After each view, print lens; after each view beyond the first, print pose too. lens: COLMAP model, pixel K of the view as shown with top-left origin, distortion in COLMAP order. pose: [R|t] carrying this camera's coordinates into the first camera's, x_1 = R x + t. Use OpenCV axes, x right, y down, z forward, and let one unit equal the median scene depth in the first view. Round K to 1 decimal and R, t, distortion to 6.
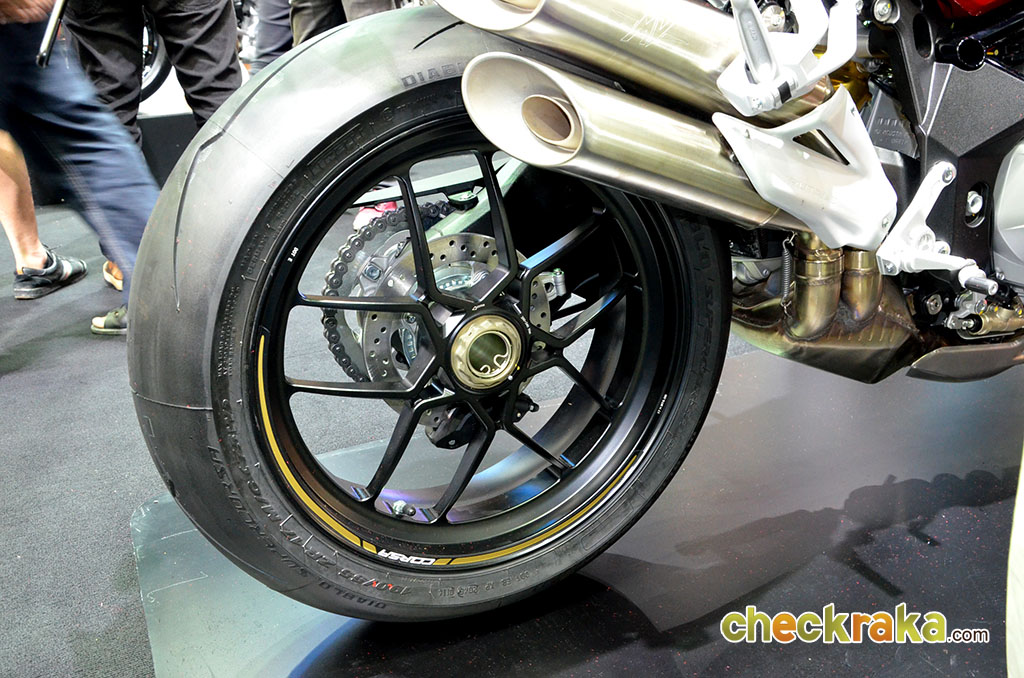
lens RADIAL K [[956.4, 0, 512.0], [0, 956.4, 339.0], [0, 0, 1]] dist [-0.130522, 0.223424]
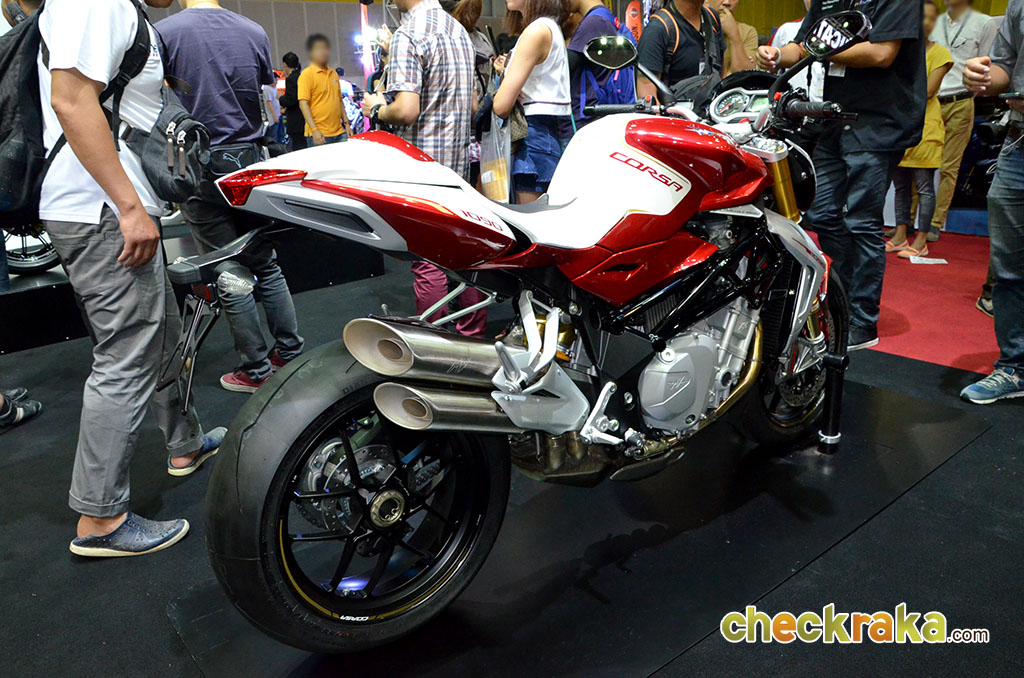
lens RADIAL K [[816.3, 0, 512.0], [0, 816.3, 339.0], [0, 0, 1]] dist [-0.133770, 0.000144]
pose [[0.976034, -0.070747, 0.205796, -0.093558], [0.083924, 0.994897, -0.056012, -0.215845], [-0.200784, 0.071941, 0.976991, -0.687625]]
